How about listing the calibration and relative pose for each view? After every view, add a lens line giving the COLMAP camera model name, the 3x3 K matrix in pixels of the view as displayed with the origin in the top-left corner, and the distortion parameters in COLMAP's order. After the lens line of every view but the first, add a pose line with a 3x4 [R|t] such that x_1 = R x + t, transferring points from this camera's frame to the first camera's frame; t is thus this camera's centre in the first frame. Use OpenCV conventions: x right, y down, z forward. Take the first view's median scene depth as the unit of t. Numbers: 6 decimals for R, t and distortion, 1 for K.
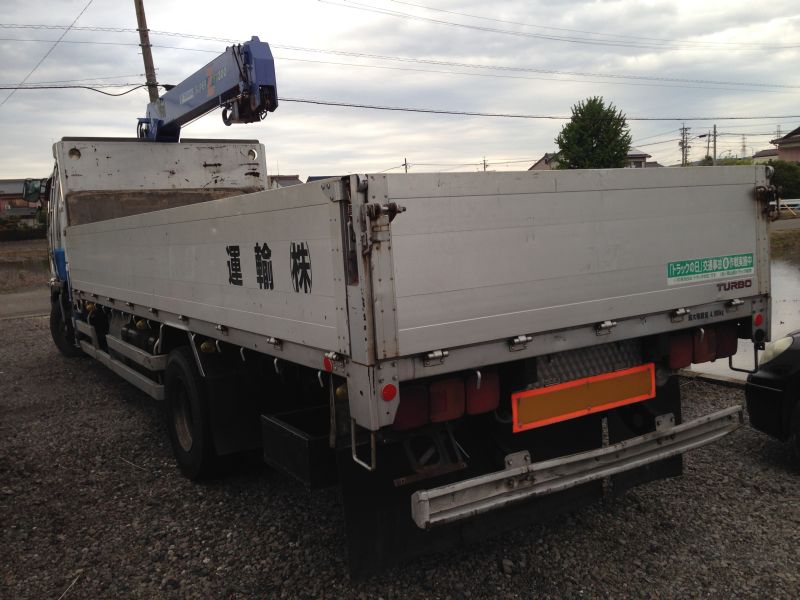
lens RADIAL K [[731.5, 0, 403.2], [0, 731.5, 302.9], [0, 0, 1]] dist [0.064755, 0.000000]
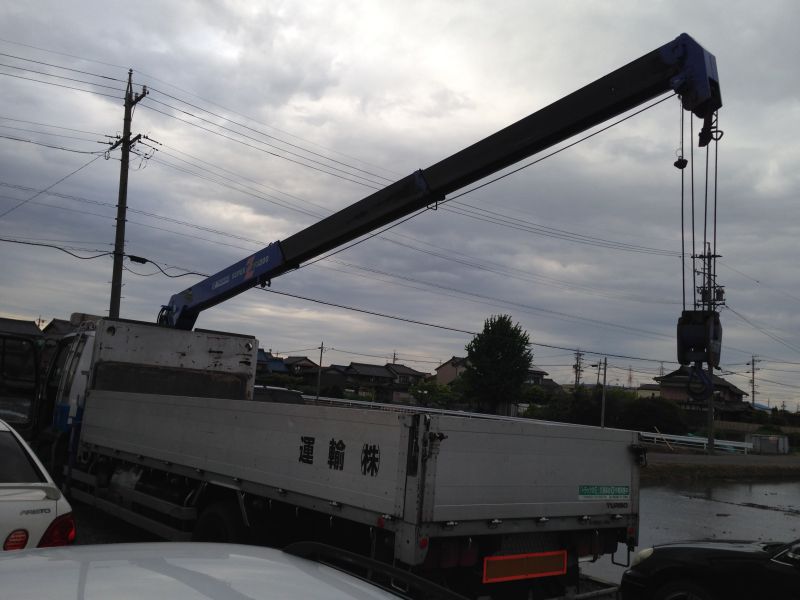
lens RADIAL K [[731.5, 0, 401.9], [0, 731.5, 303.6], [0, 0, 1]] dist [0.064755, 0.000000]
pose [[0.981877, 0.154047, 0.110397, -0.243680], [-0.121744, 0.959104, -0.255534, 0.022178], [-0.145247, 0.237463, 0.960476, -0.548138]]
